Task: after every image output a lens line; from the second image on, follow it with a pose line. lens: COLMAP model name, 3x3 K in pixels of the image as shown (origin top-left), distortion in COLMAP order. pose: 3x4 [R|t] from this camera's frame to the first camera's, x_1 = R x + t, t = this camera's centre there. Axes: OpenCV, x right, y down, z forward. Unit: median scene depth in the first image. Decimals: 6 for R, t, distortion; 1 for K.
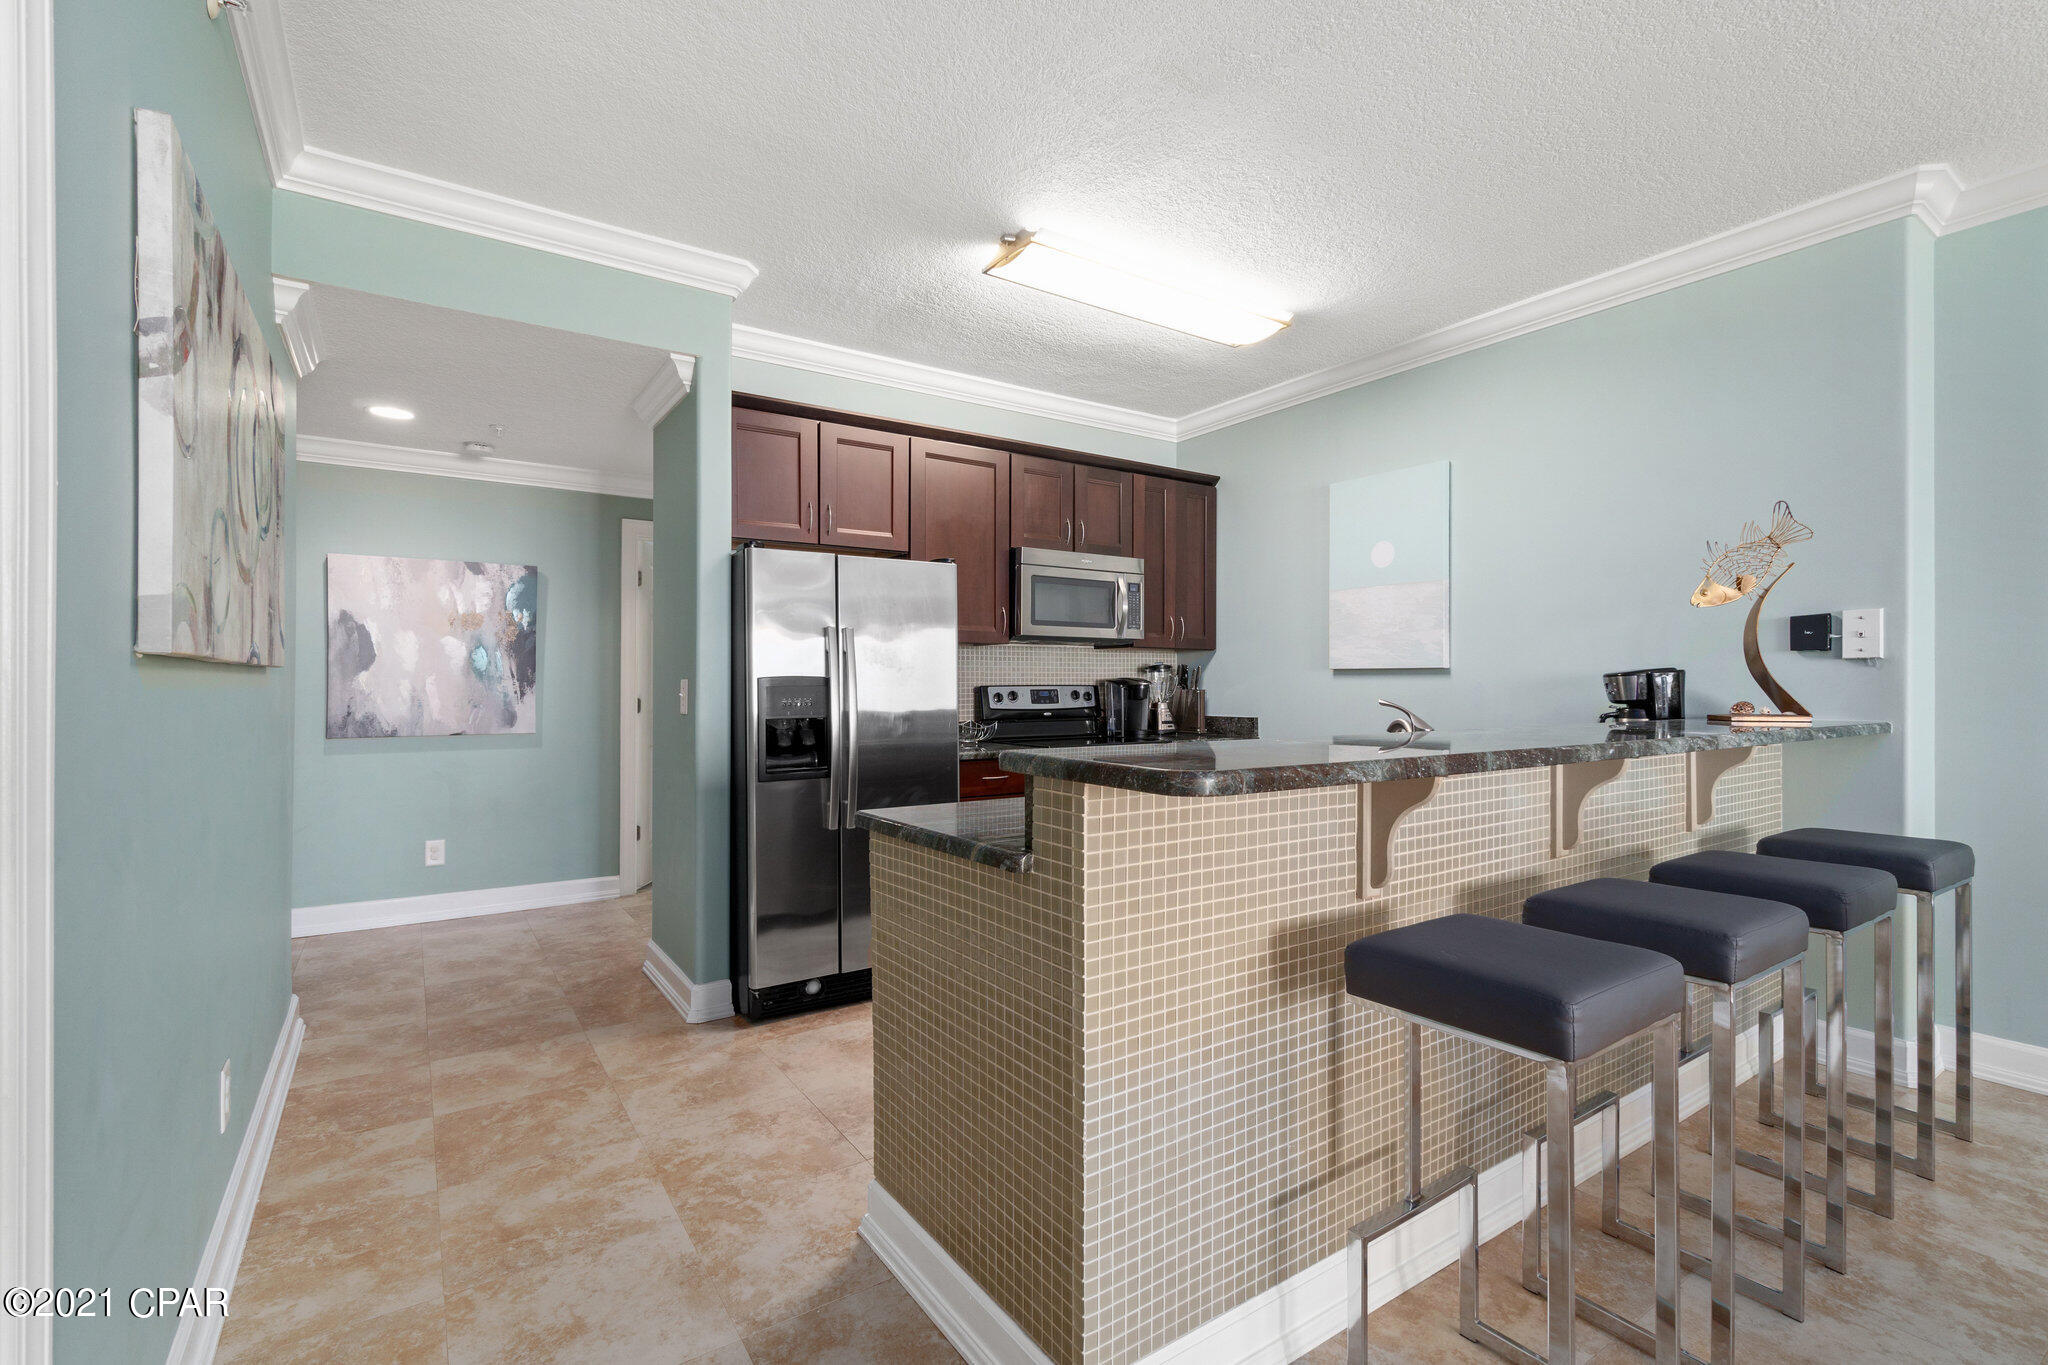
lens RADIAL K [[913.2, 0, 1018.9], [0, 913.2, 693.7], [0, 0, 1]] dist [0.002326, -0.000255]
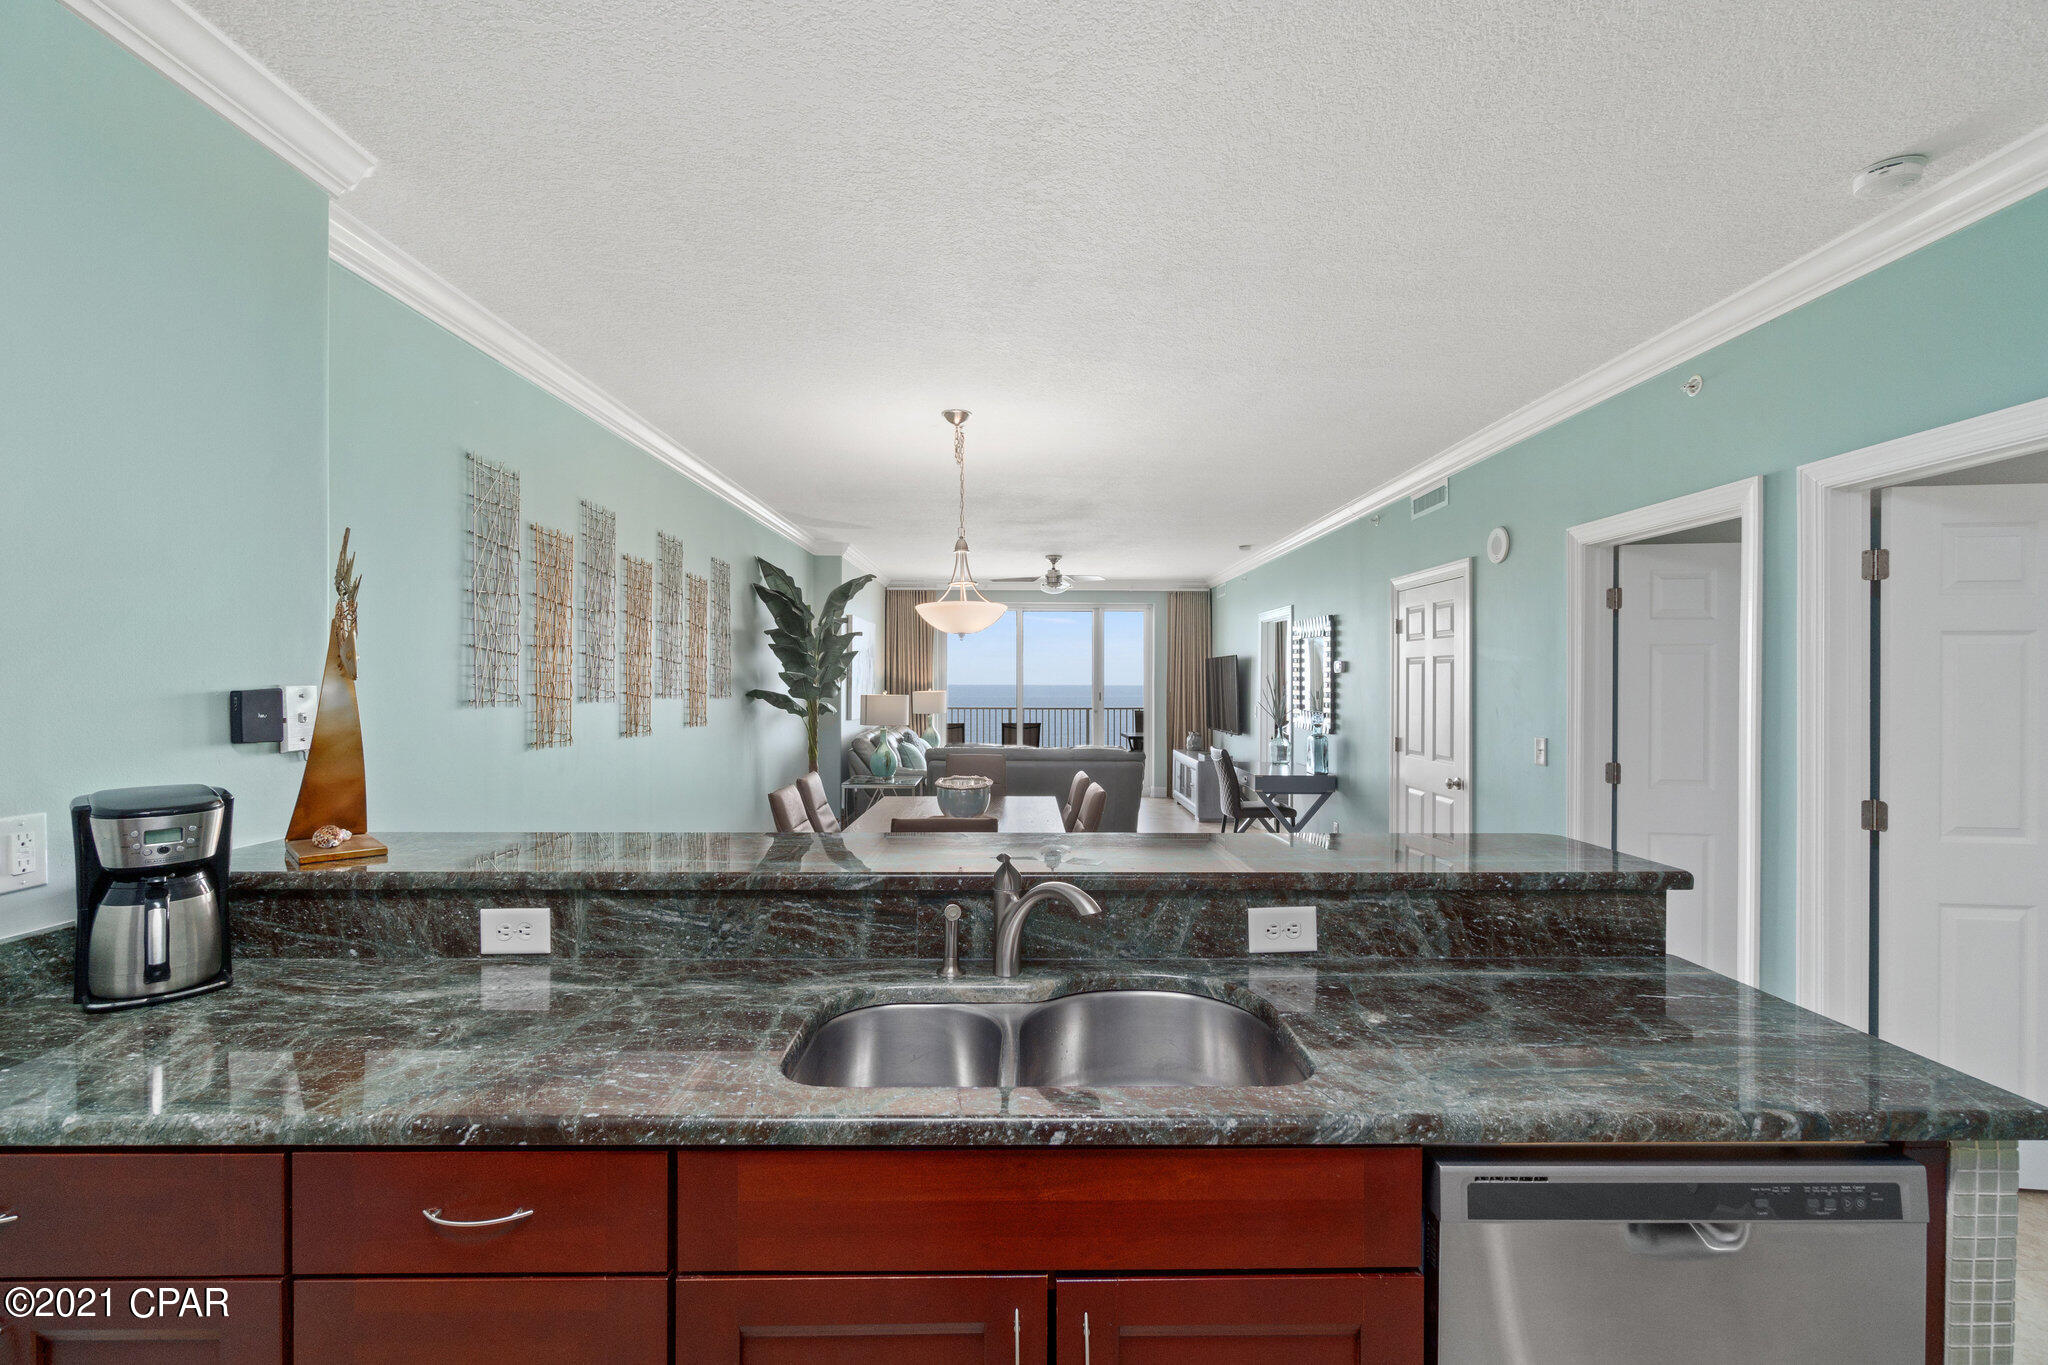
lens RADIAL K [[882.4, 0, 1036.0], [0, 882.4, 683.3], [0, 0, 1]] dist [-0.001513, 0.000365]
pose [[-0.841321, -0.006436, 0.540497, 0.019828], [-0.000658, 0.999941, 0.010883, -0.063670], [-0.540535, 0.008800, -0.841276, 0.806018]]
